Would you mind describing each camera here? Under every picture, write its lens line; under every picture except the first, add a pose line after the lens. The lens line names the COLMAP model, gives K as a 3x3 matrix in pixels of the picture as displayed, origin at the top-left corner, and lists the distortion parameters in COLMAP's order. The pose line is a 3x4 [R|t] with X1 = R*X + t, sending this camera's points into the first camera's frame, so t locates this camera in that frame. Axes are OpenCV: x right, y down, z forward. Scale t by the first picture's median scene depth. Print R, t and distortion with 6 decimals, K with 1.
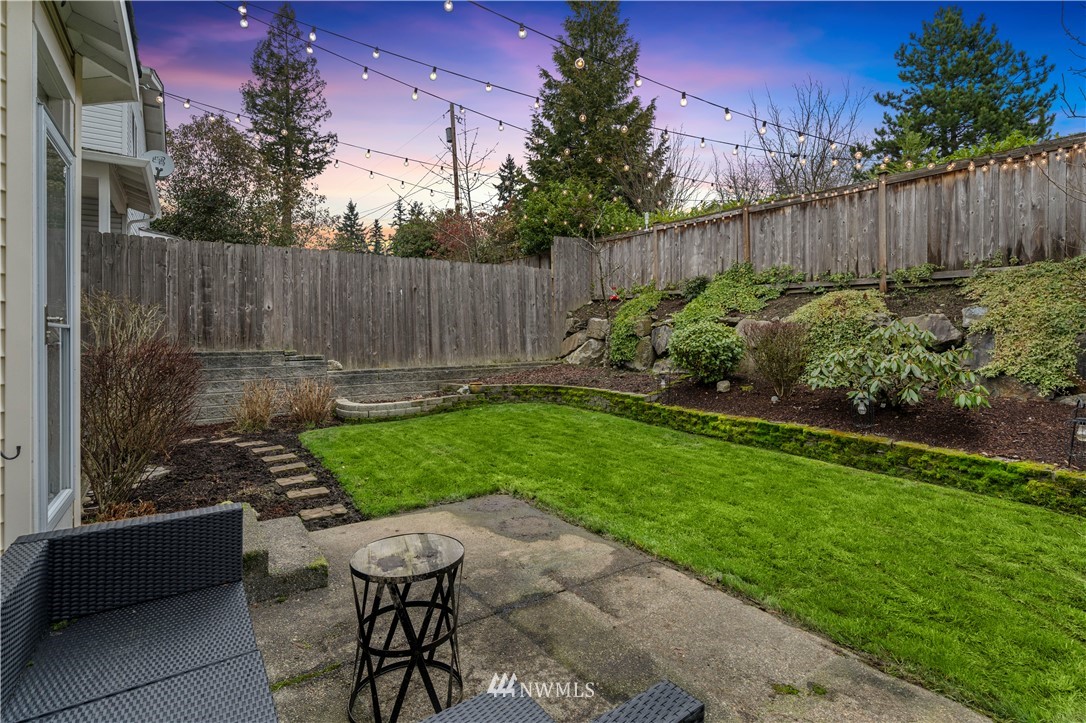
lens RADIAL K [[499.1, 0, 563.0], [0, 499.1, 342.6], [0, 0, 1]] dist [-0.003935, 0.000308]
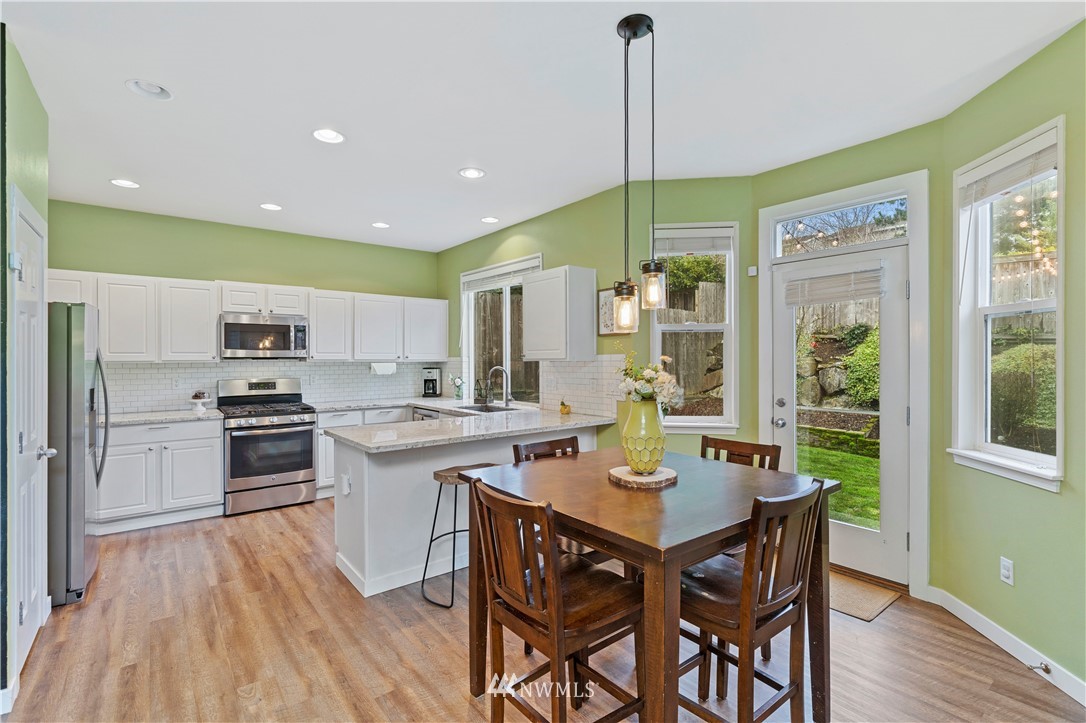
lens RADIAL K [[499.1, 0, 546.6], [0, 499.1, 360.7], [0, 0, 1]] dist [-0.003935, 0.000308]
pose [[0.998886, 0.008089, 0.046501, -0.629308], [-0.007953, 0.999964, -0.003109, -0.051642], [-0.046524, 0.002736, 0.998913, -0.118190]]
